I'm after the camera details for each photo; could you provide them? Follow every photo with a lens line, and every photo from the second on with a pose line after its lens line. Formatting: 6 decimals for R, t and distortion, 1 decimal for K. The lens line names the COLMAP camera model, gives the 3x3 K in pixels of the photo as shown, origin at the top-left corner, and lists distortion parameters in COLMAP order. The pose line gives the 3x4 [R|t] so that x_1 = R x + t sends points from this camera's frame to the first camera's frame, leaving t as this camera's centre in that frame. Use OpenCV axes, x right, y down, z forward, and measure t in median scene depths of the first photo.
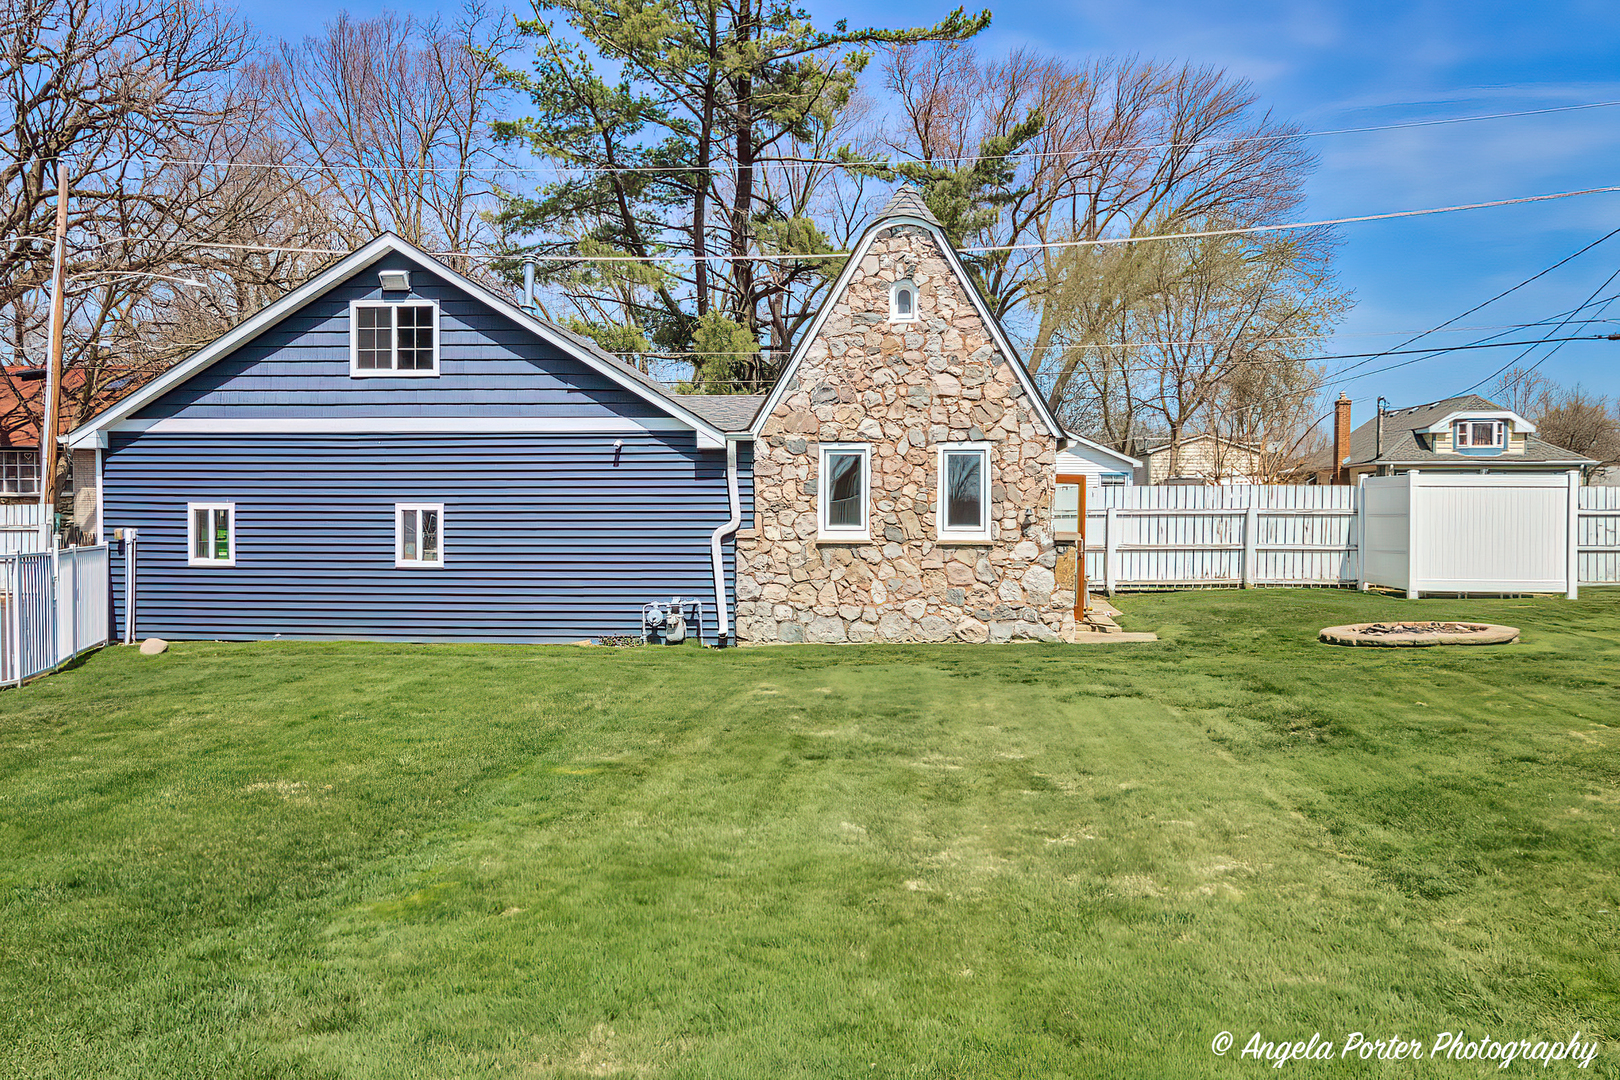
lens RADIAL K [[1254.4, 0, 794.2], [0, 1254.4, 538.6], [0, 0, 1]] dist [0.035174, -0.002187]
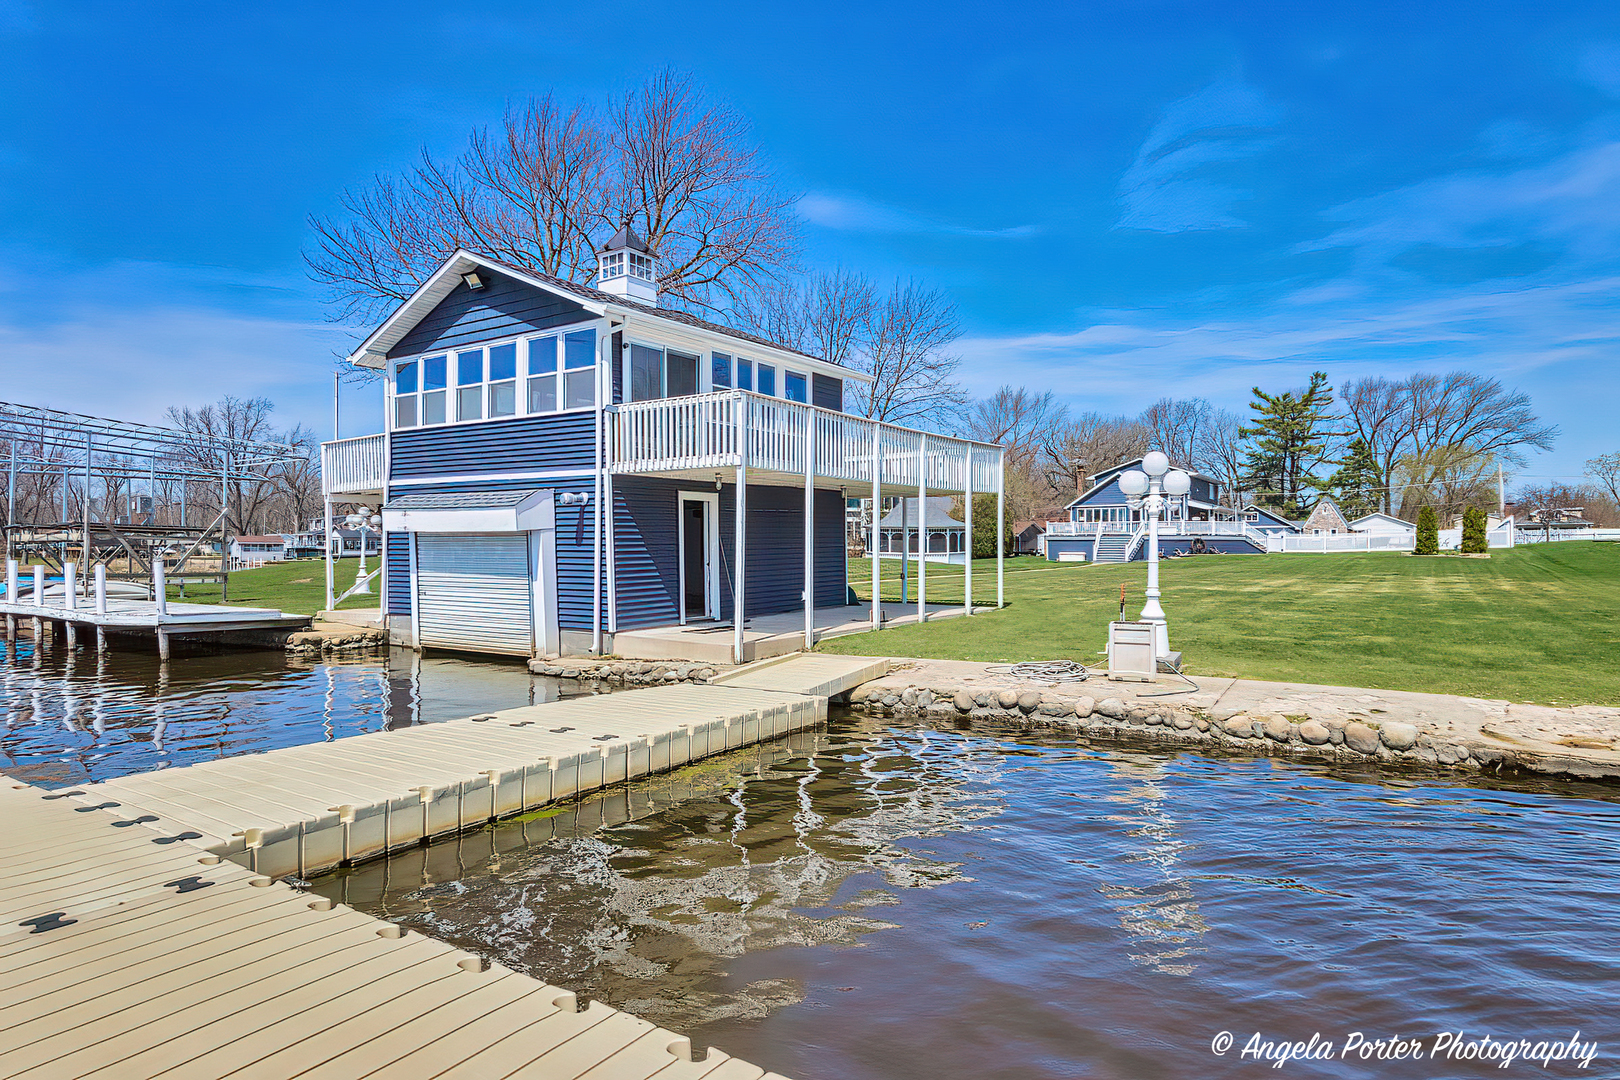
lens RADIAL K [[878.8, 0, 812.6], [0, 878.8, 540.6], [0, 0, 1]] dist [0.022400, -0.002490]
pose [[0.877980, -0.009830, -0.478596, -0.077852], [-0.009953, 0.999198, -0.038782, 0.238799], [0.478594, 0.038814, 0.877178, -5.216235]]
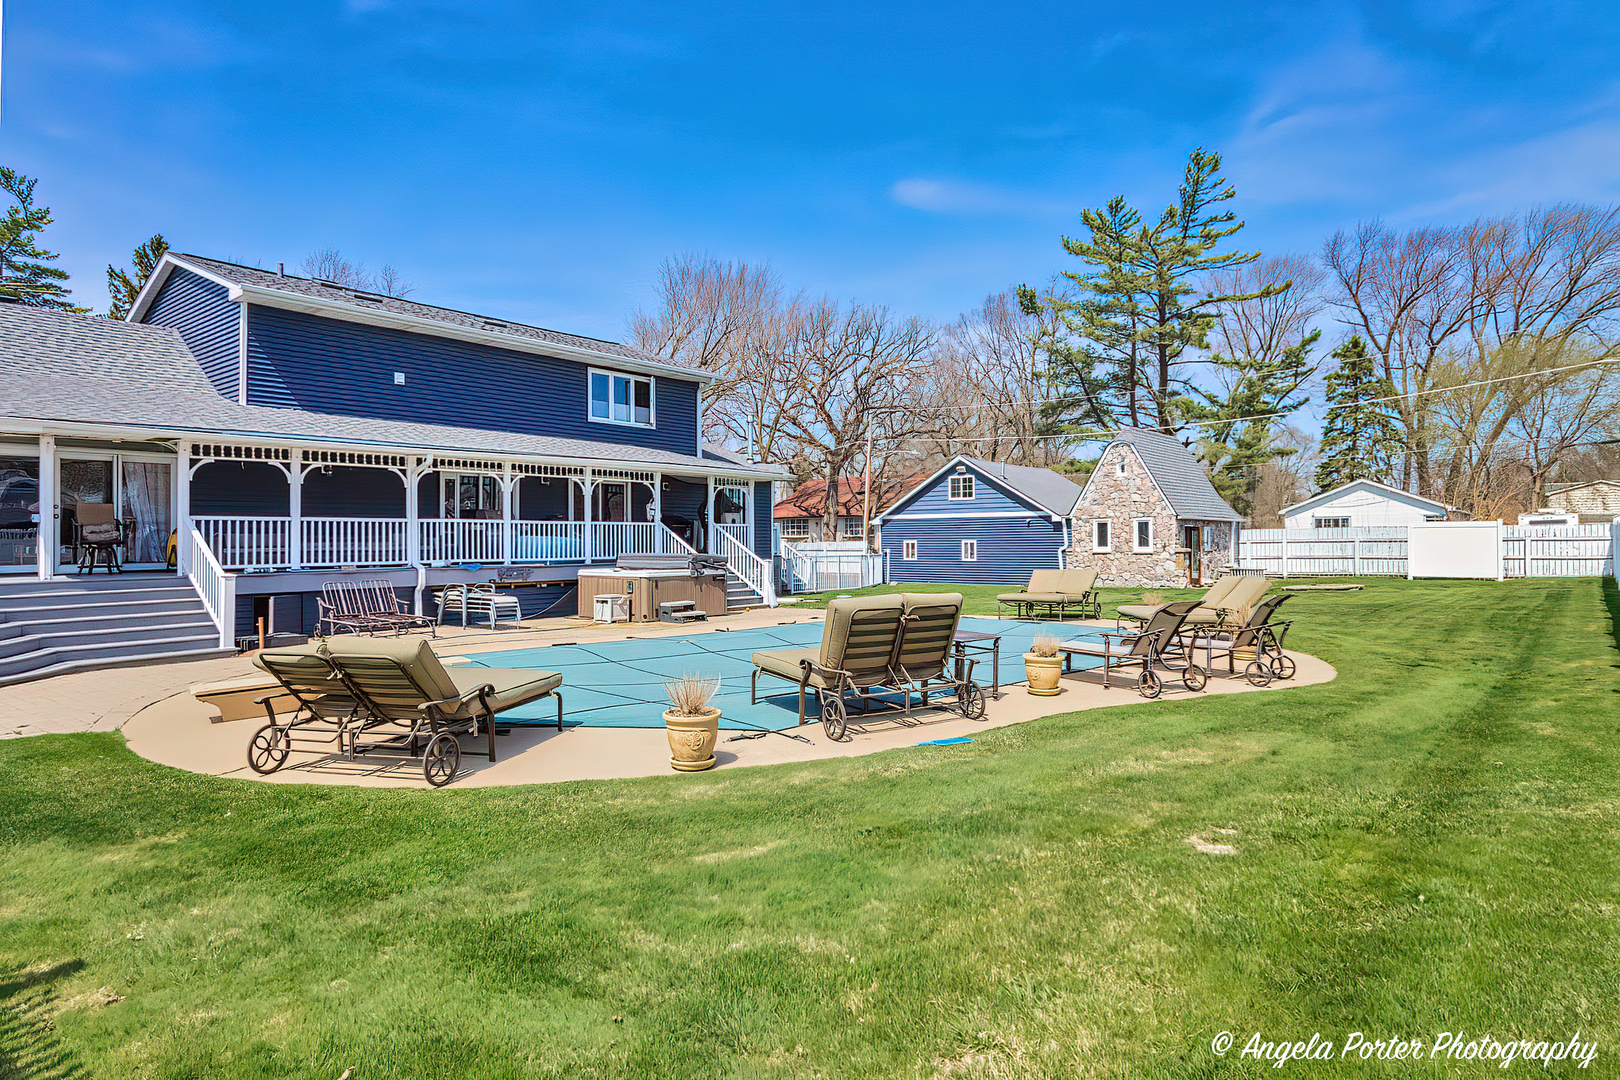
lens RADIAL K [[878.8, 0, 819.0], [0, 878.8, 541.6], [0, 0, 1]] dist [0.022400, -0.002490]
pose [[0.835234, -0.008593, -0.549827, 0.571943], [-0.002603, 0.999805, -0.019580, 0.017526], [0.549888, 0.017785, 0.835049, -0.988636]]
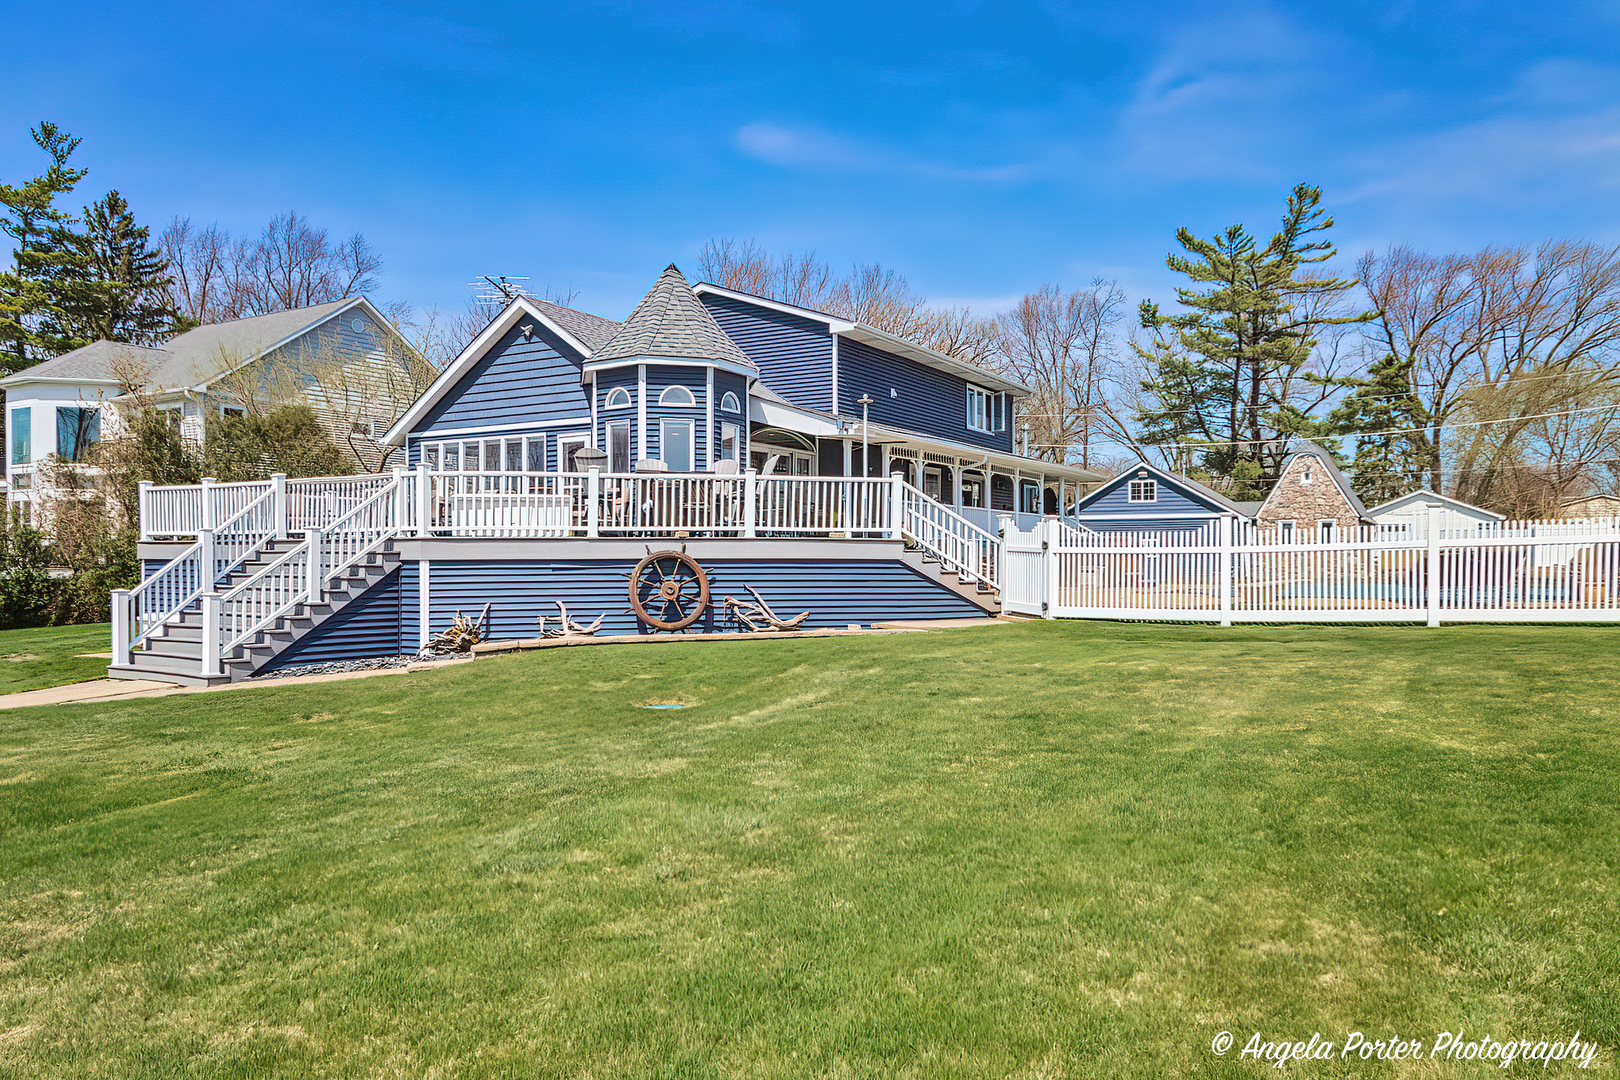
lens RADIAL K [[1061.6, 0, 810.0], [0, 1061.6, 551.6], [0, 0, 1]] dist [0.017327, -0.001548]
pose [[0.903835, -0.007911, -0.427808, 0.097664], [-0.005293, 0.999546, -0.029667, 0.092712], [0.427849, 0.029079, 0.903383, -1.942157]]
